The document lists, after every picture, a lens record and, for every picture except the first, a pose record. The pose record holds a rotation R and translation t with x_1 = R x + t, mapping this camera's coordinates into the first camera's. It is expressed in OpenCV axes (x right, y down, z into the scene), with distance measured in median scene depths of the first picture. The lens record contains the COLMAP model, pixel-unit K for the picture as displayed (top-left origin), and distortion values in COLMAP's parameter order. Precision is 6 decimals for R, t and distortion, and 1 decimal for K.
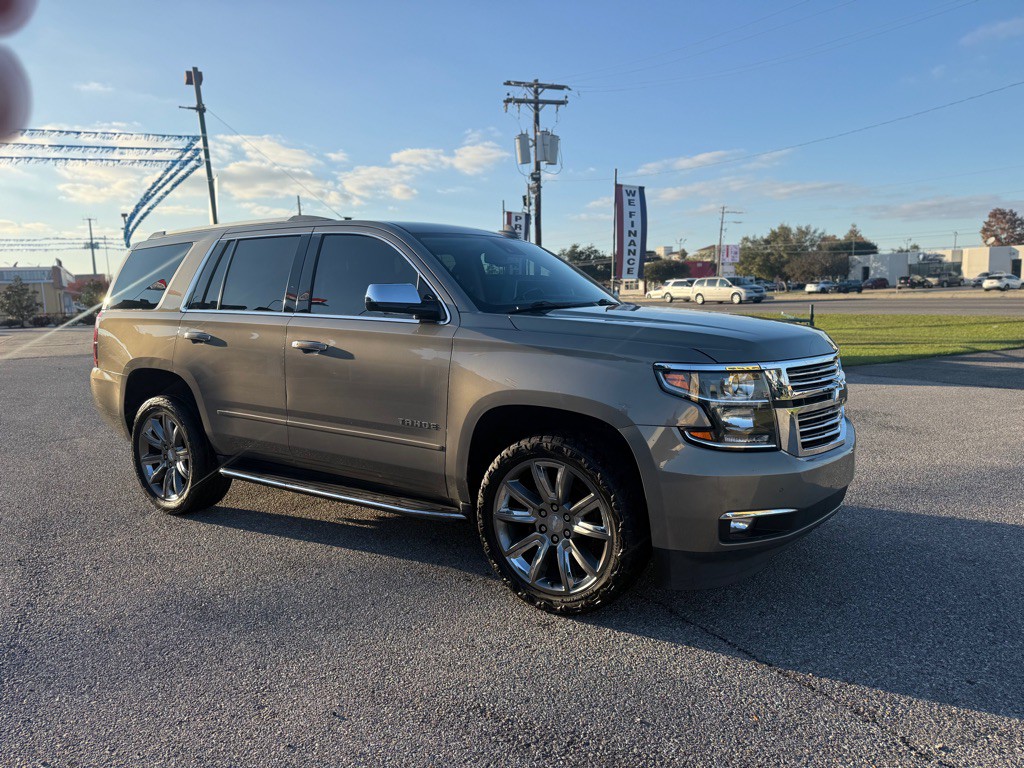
lens RADIAL K [[709.4, 0, 511.0], [0, 709.4, 420.9], [0, 0, 1]] dist [0.032883, -0.056906]
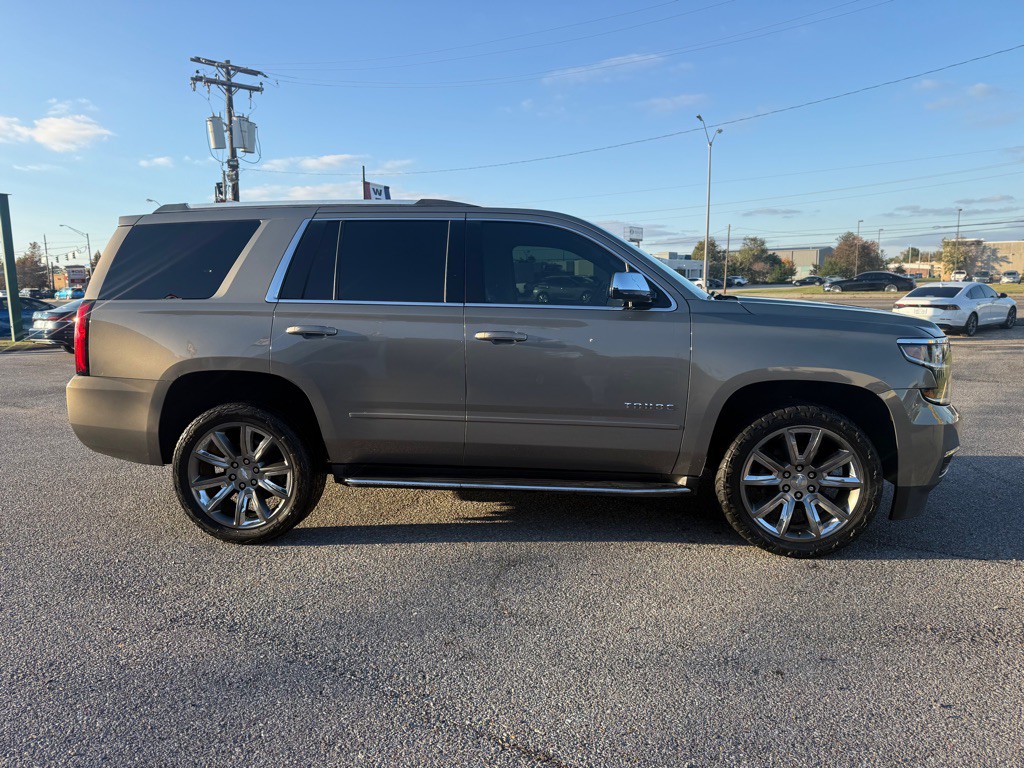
lens RADIAL K [[732.7, 0, 512.0], [0, 732.7, 384.0], [0, 0, 1]] dist [0.028969, -0.057936]
pose [[0.878176, -0.043344, 0.476369, -0.112636], [0.070023, 0.996806, -0.038388, -0.000144], [-0.473184, 0.067068, 0.878407, 0.019476]]
